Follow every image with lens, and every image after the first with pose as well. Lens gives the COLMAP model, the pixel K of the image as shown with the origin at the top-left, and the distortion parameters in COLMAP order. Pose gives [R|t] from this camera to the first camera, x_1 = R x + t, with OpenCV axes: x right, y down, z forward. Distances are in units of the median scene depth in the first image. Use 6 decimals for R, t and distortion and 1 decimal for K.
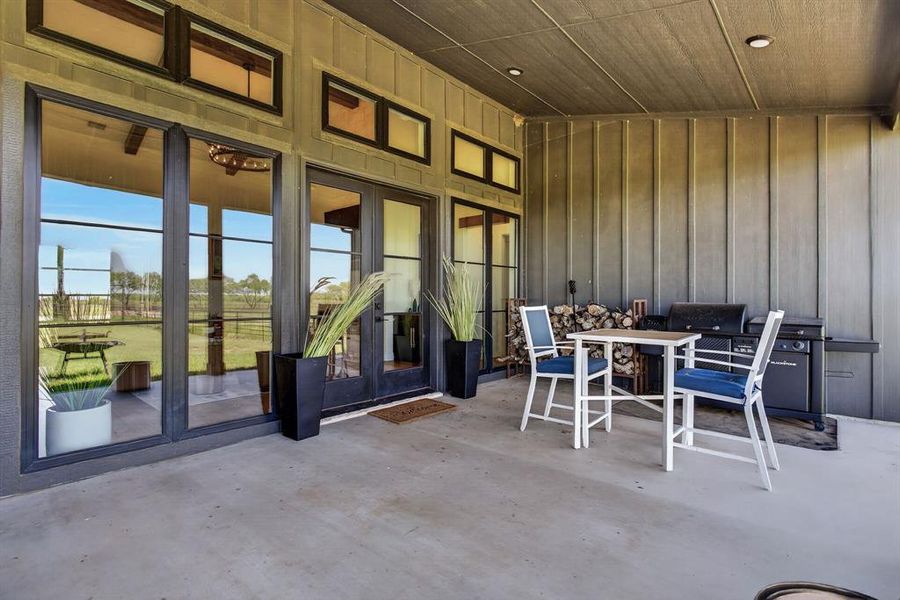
lens RADIAL K [[428.5, 0, 450.6], [0, 428.5, 302.4], [0, 0, 1]] dist [0.002097, 0.000824]
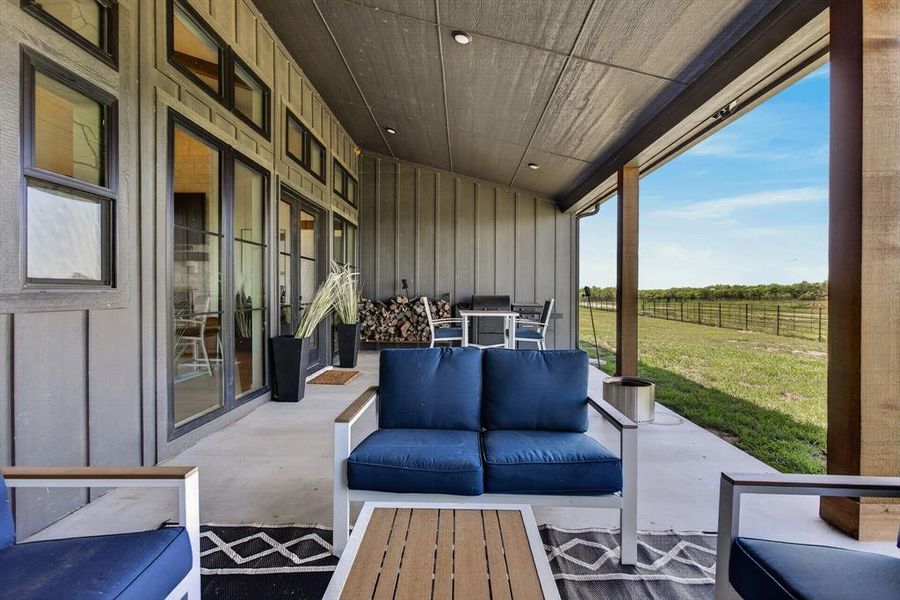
lens RADIAL K [[428.5, 0, 449.1], [0, 428.5, 297.5], [0, 0, 1]] dist [0.002097, 0.000824]
pose [[0.764683, -0.003235, 0.644399, -0.565220], [-0.000879, 0.999981, 0.006064, 0.001106], [-0.644406, -0.005203, 0.764665, -0.185838]]
